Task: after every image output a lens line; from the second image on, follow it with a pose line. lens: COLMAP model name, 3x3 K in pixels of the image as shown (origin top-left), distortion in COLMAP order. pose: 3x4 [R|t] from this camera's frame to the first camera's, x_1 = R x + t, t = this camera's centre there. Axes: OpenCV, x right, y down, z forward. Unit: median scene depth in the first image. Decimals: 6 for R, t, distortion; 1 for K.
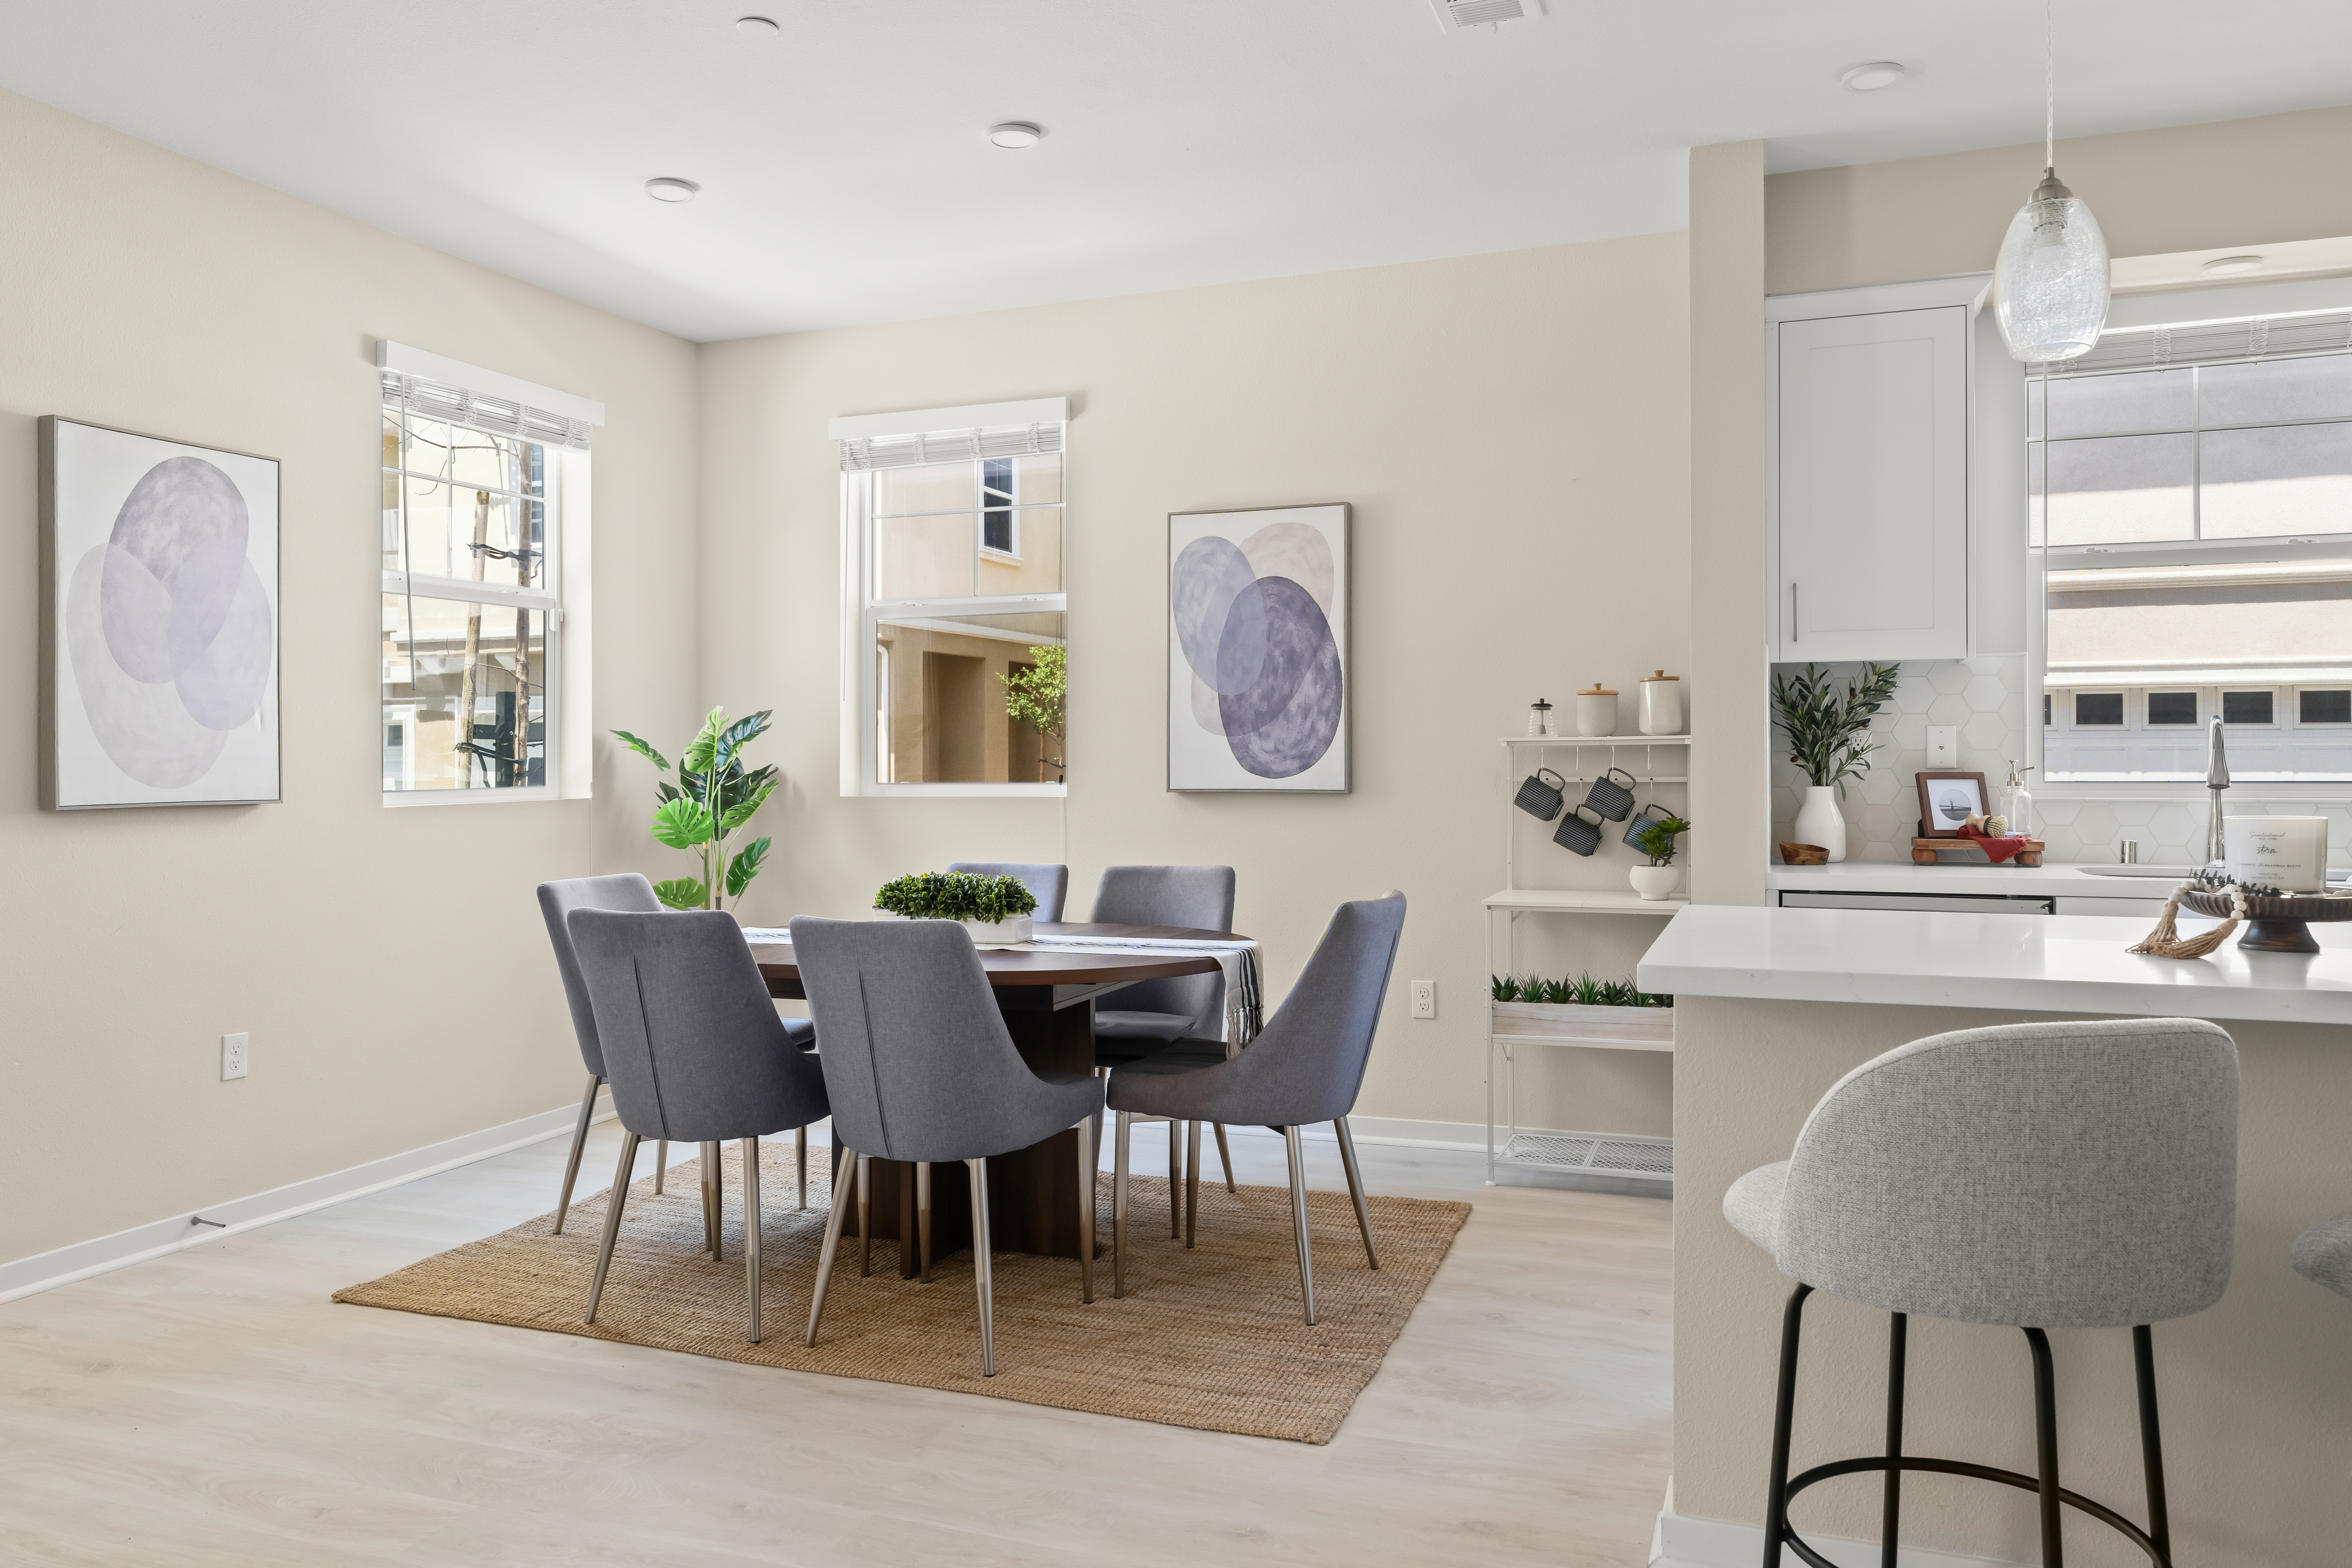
lens RADIAL K [[1643.7, 0, 1189.0], [0, 1643.7, 759.5], [0, 0, 1]] dist [0.001886, -0.002739]
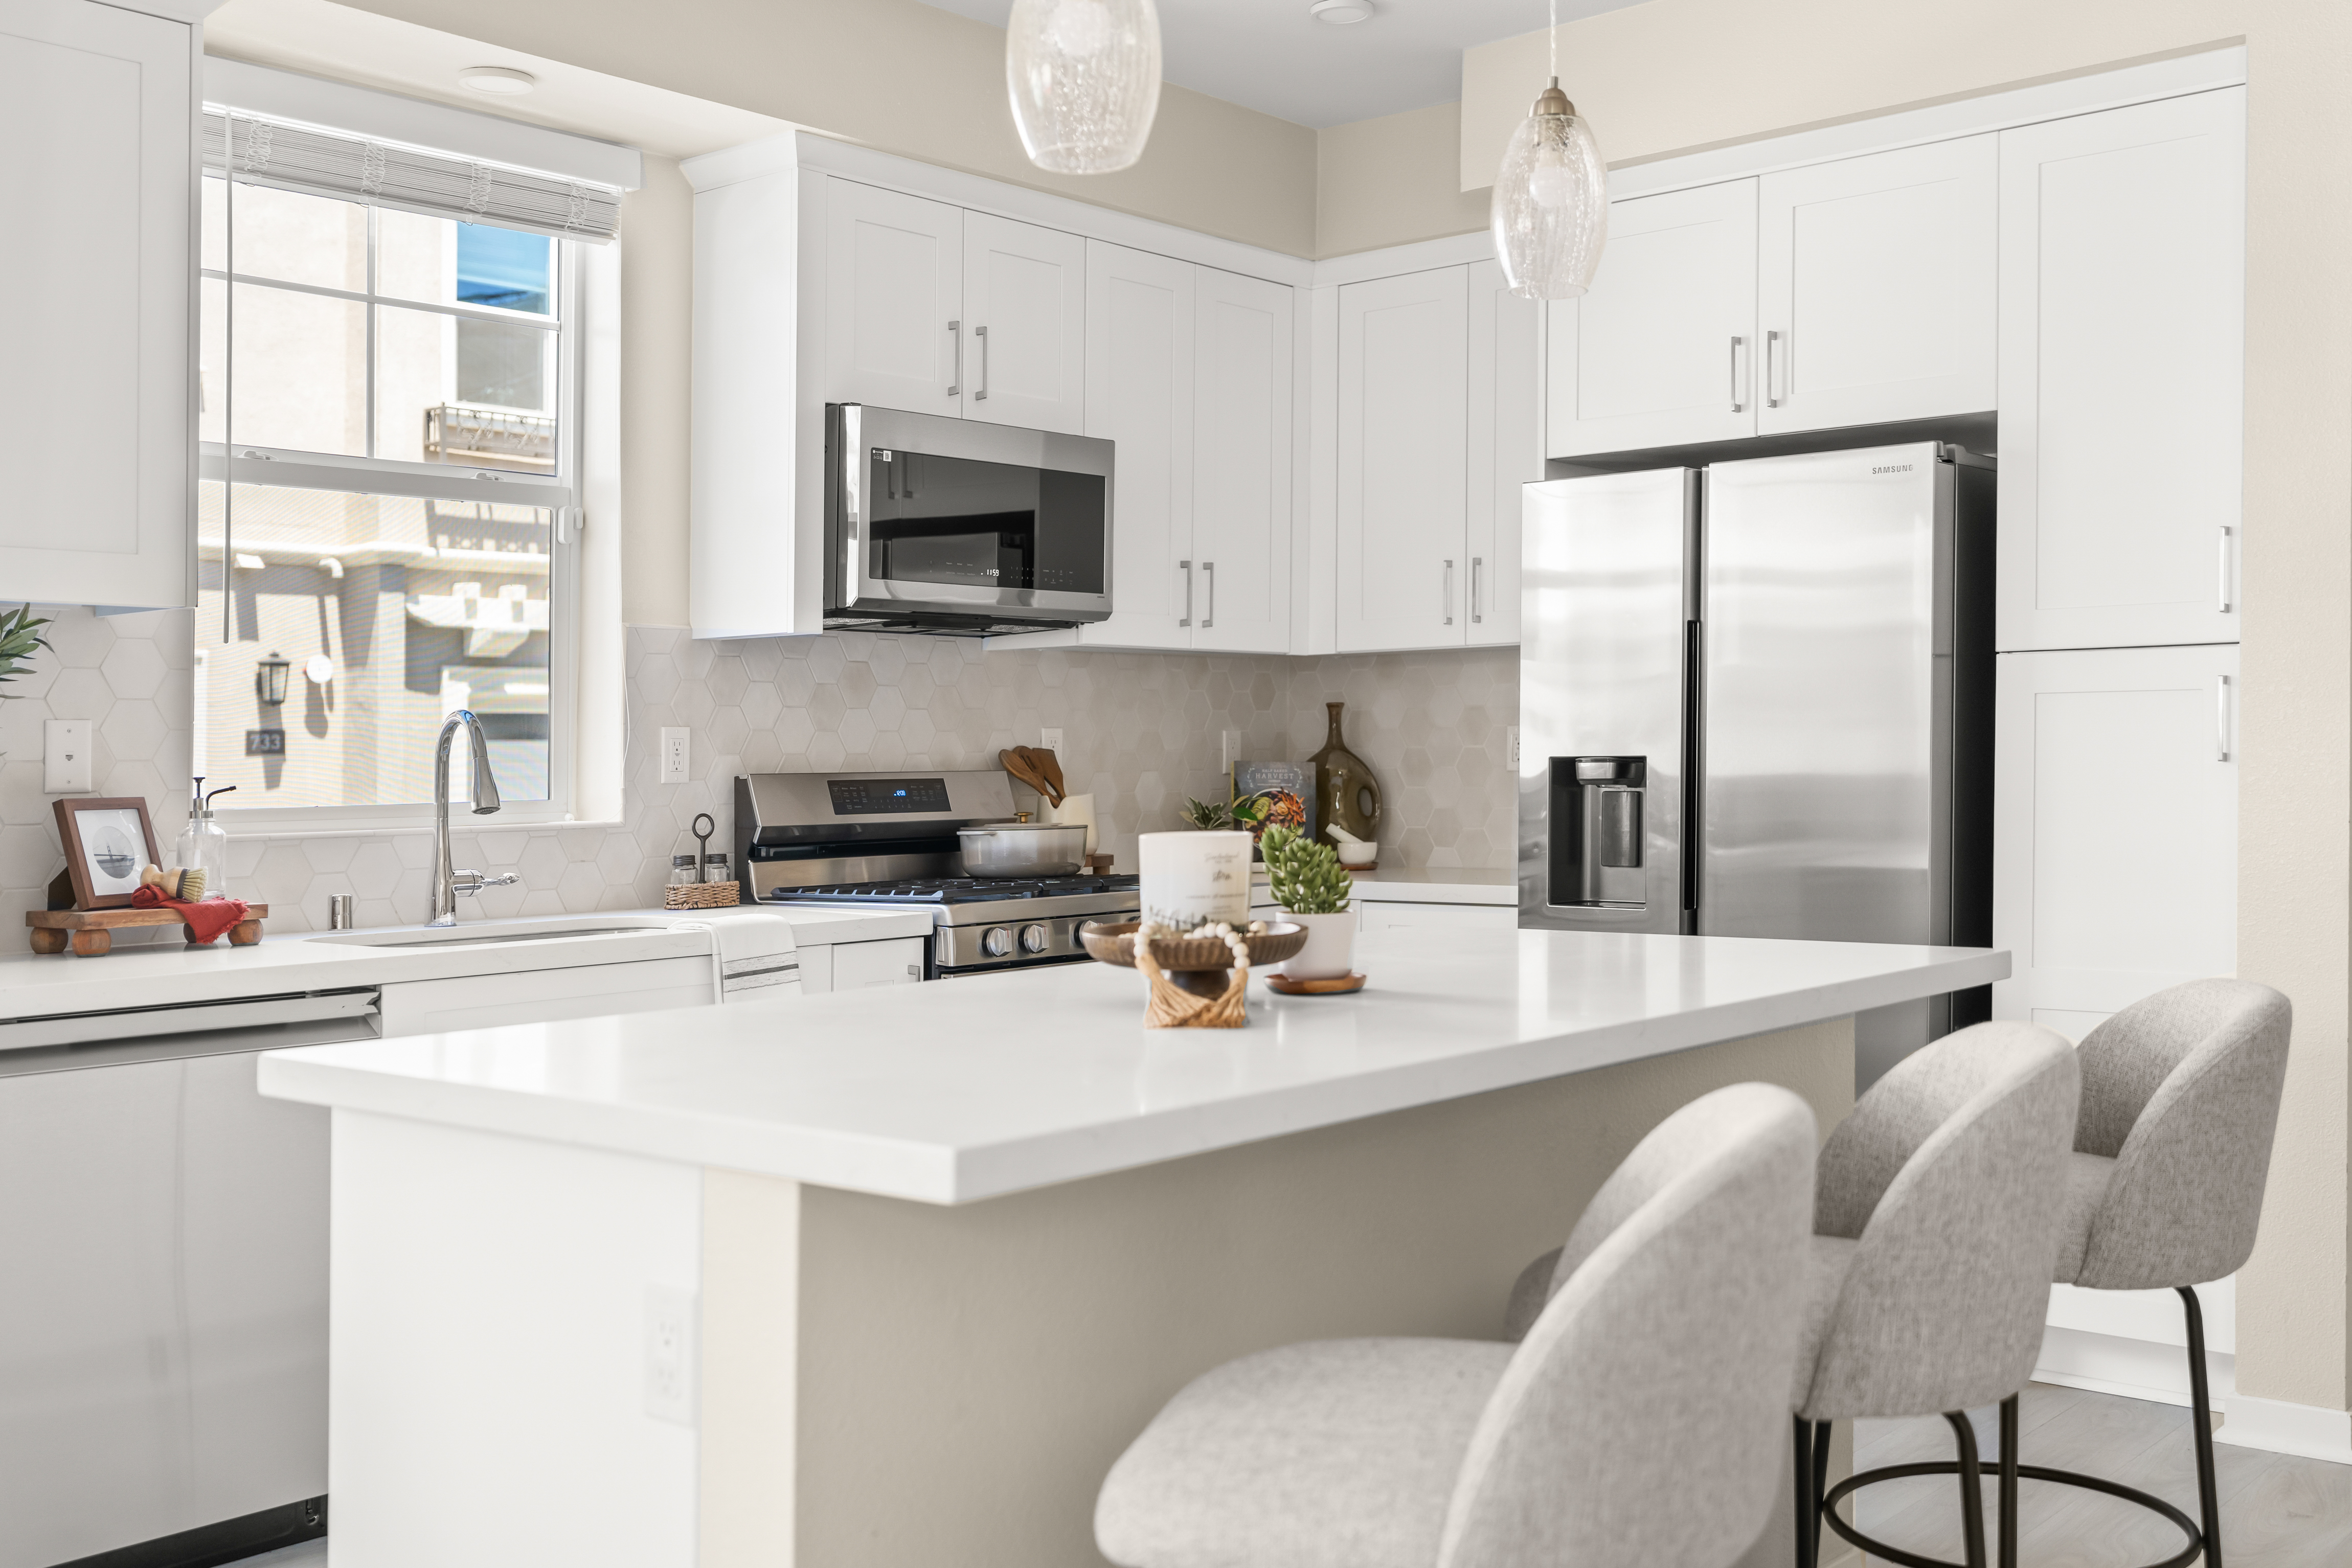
lens RADIAL K [[2333.7, 0, 1179.3], [0, 2333.7, 812.5], [0, 0, 1]] dist [0.004696, -0.003446]
pose [[0.342876, -0.020814, 0.939150, -0.192334], [0.012845, 0.999765, 0.017467, 0.003195], [-0.939293, 0.006074, 0.343062, 0.335512]]
